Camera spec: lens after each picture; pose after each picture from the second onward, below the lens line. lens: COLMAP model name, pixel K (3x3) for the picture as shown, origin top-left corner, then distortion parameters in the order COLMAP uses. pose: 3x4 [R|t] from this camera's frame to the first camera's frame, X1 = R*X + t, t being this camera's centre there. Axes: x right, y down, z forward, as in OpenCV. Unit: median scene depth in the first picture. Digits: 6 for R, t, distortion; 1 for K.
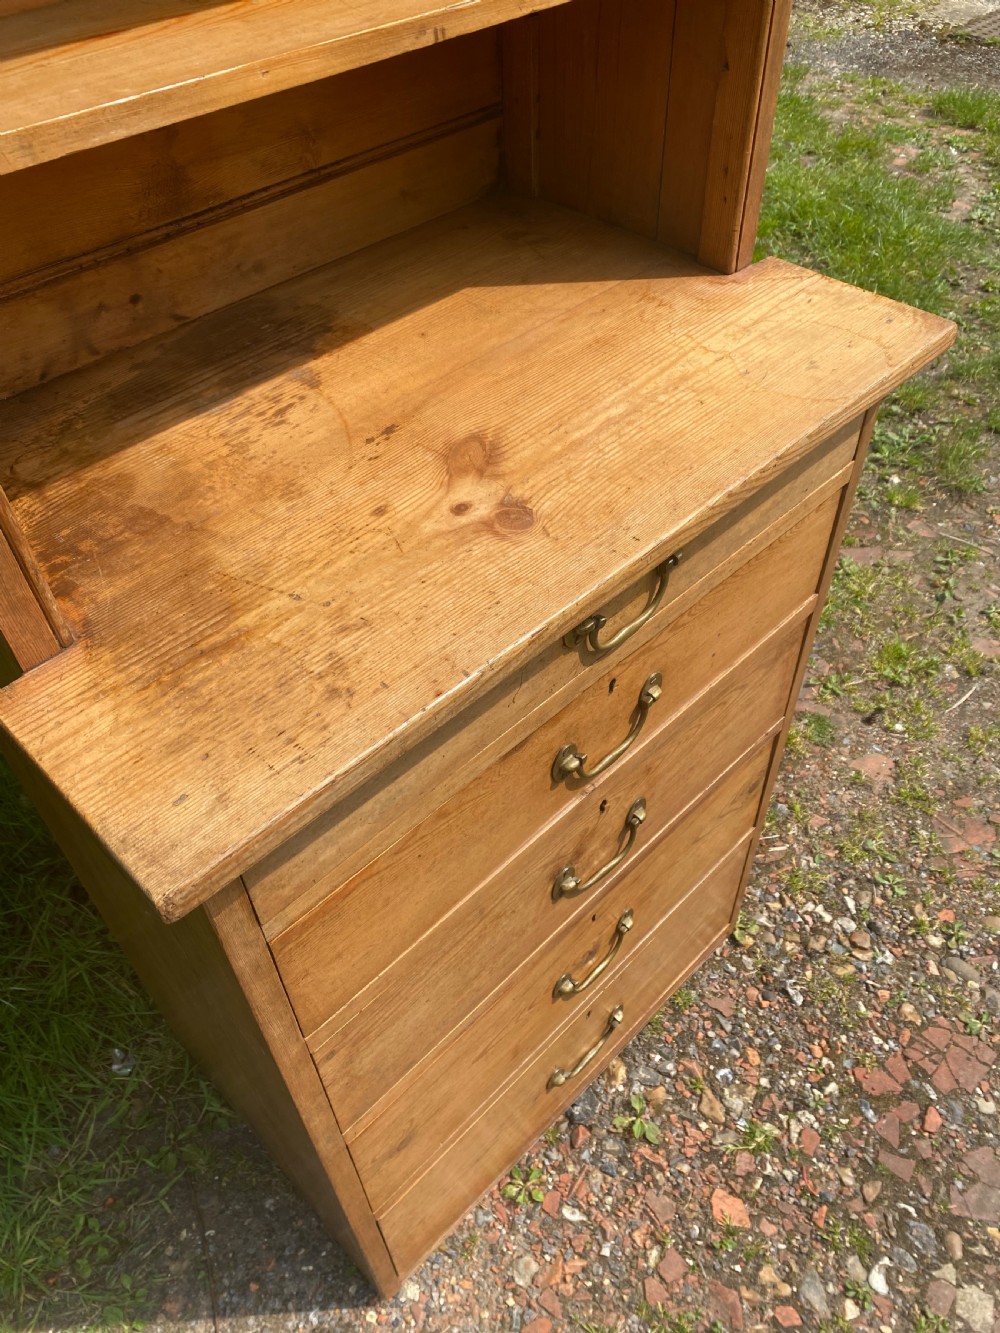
lens RADIAL K [[1019.5, 0, 512.6], [0, 1019.5, 672.2], [0, 0, 1]] dist [0.032215, -0.034011]
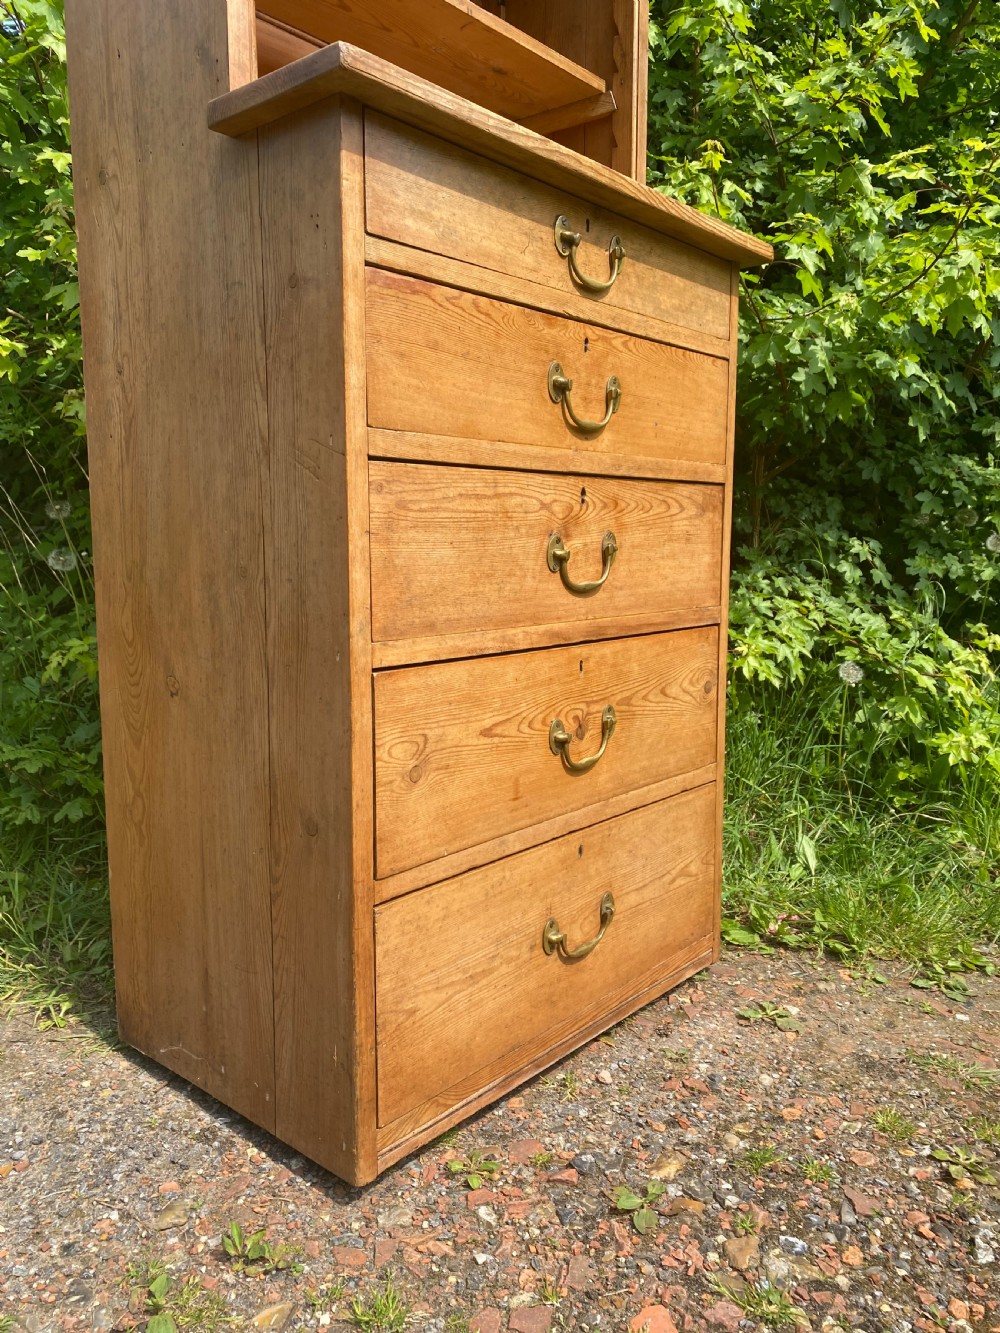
lens RADIAL K [[1019.5, 0, 511.6], [0, 1019.5, 670.4], [0, 0, 1]] dist [0.032215, -0.034011]
pose [[0.680684, 0.114439, -0.723583, 1.023498], [-0.537023, 0.749761, -0.386606, 0.932020], [0.498272, 0.651738, 0.571807, 0.601895]]
